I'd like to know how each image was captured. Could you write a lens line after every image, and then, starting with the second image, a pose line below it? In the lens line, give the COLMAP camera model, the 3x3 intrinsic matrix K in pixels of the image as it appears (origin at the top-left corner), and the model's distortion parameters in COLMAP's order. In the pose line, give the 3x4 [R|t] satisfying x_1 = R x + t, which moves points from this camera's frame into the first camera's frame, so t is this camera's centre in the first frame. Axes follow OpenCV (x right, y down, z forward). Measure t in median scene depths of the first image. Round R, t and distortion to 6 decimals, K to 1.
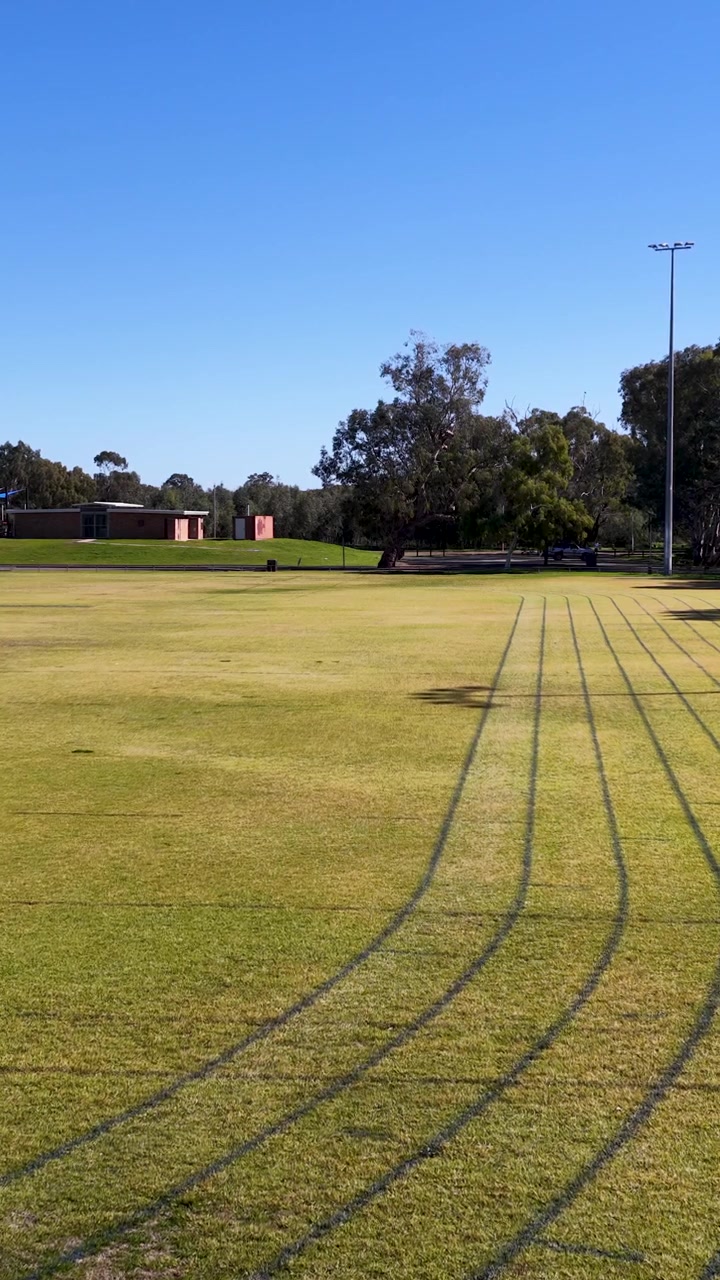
lens RADIAL K [[971.7, 0, 357.6], [0, 971.7, 640.4], [0, 0, 1]] dist [-0.002335, -0.001597]
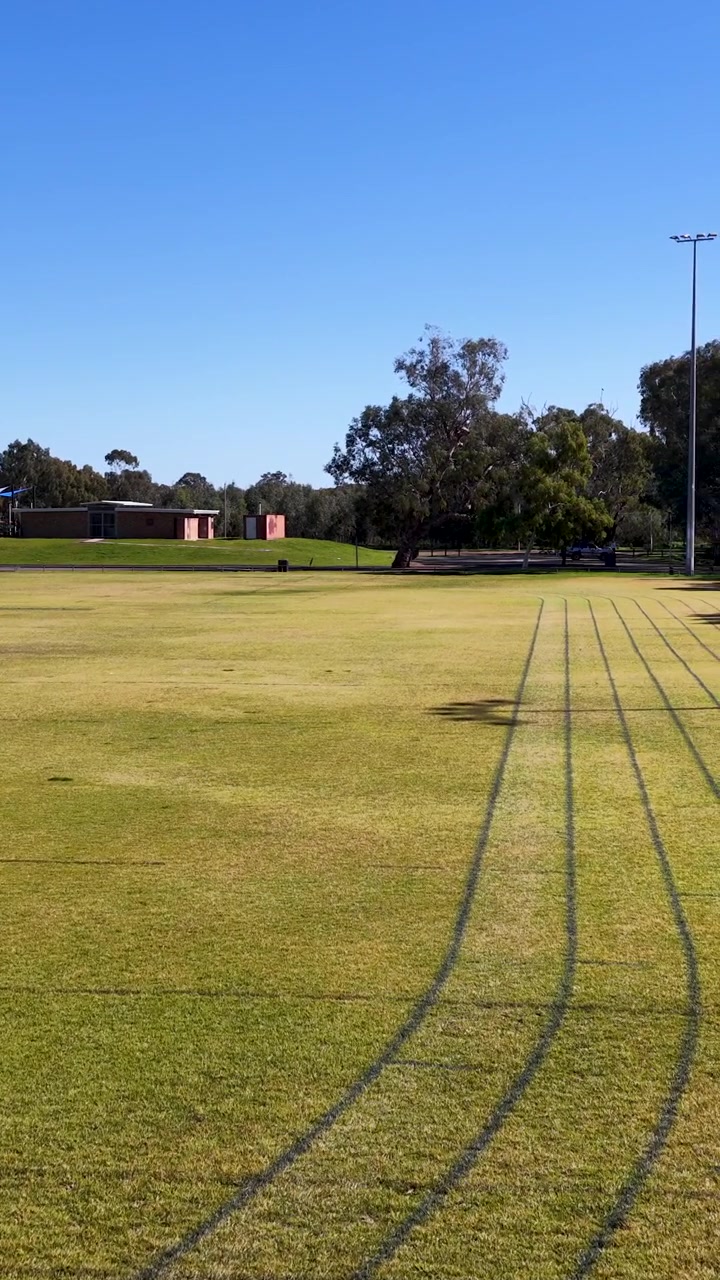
lens RADIAL K [[971.7, 0, 362.3], [0, 971.7, 638.6], [0, 0, 1]] dist [-0.002335, -0.001597]
pose [[0.999958, 0.000994, -0.009085, 0.001356], [-0.001003, 0.999999, -0.000954, -0.013391], [0.009084, 0.000963, 0.999958, 0.110894]]
